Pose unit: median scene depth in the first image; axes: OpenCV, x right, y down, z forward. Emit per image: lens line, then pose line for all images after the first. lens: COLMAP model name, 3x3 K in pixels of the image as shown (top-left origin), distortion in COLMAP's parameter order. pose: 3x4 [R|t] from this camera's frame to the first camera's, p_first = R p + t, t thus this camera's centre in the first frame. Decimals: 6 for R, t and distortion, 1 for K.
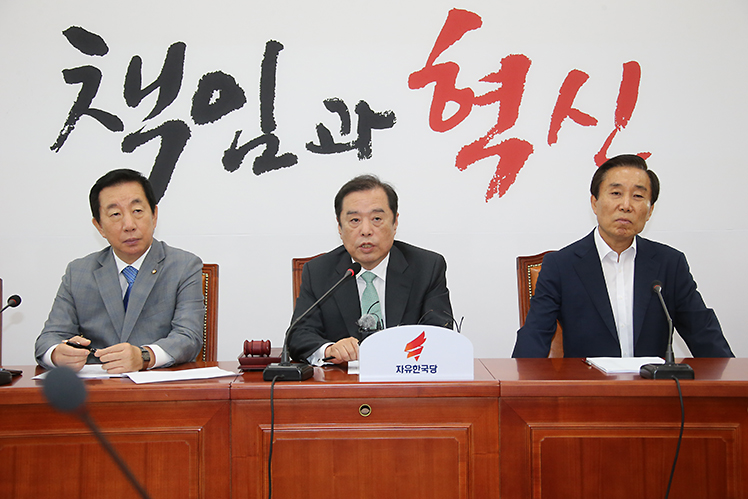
lens RADIAL K [[1335.1, 0, 374.0], [0, 1335.1, 249.5], [0, 0, 1]] dist [0.278878, 0.128131]
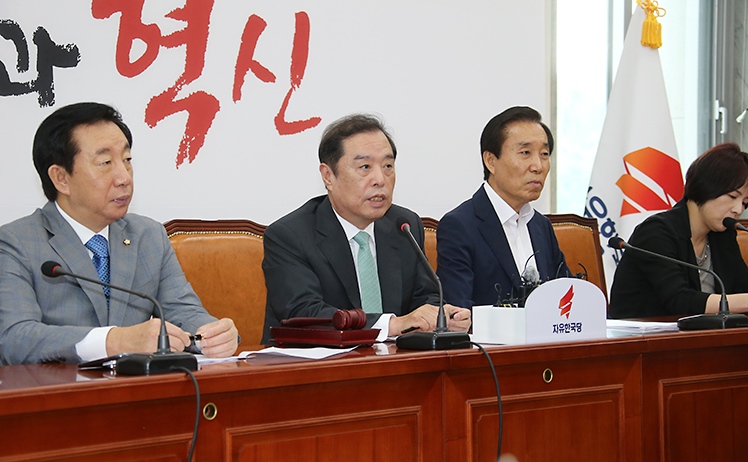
lens RADIAL K [[1740.3, 0, 374.0], [0, 1740.3, 231.0], [0, 0, 1]] dist [0.421780, 0.371481]
pose [[0.714503, -0.001086, 0.699631, -0.567298], [0.030435, 0.999100, -0.029531, 0.036554], [-0.698970, 0.042393, 0.713894, 0.172613]]
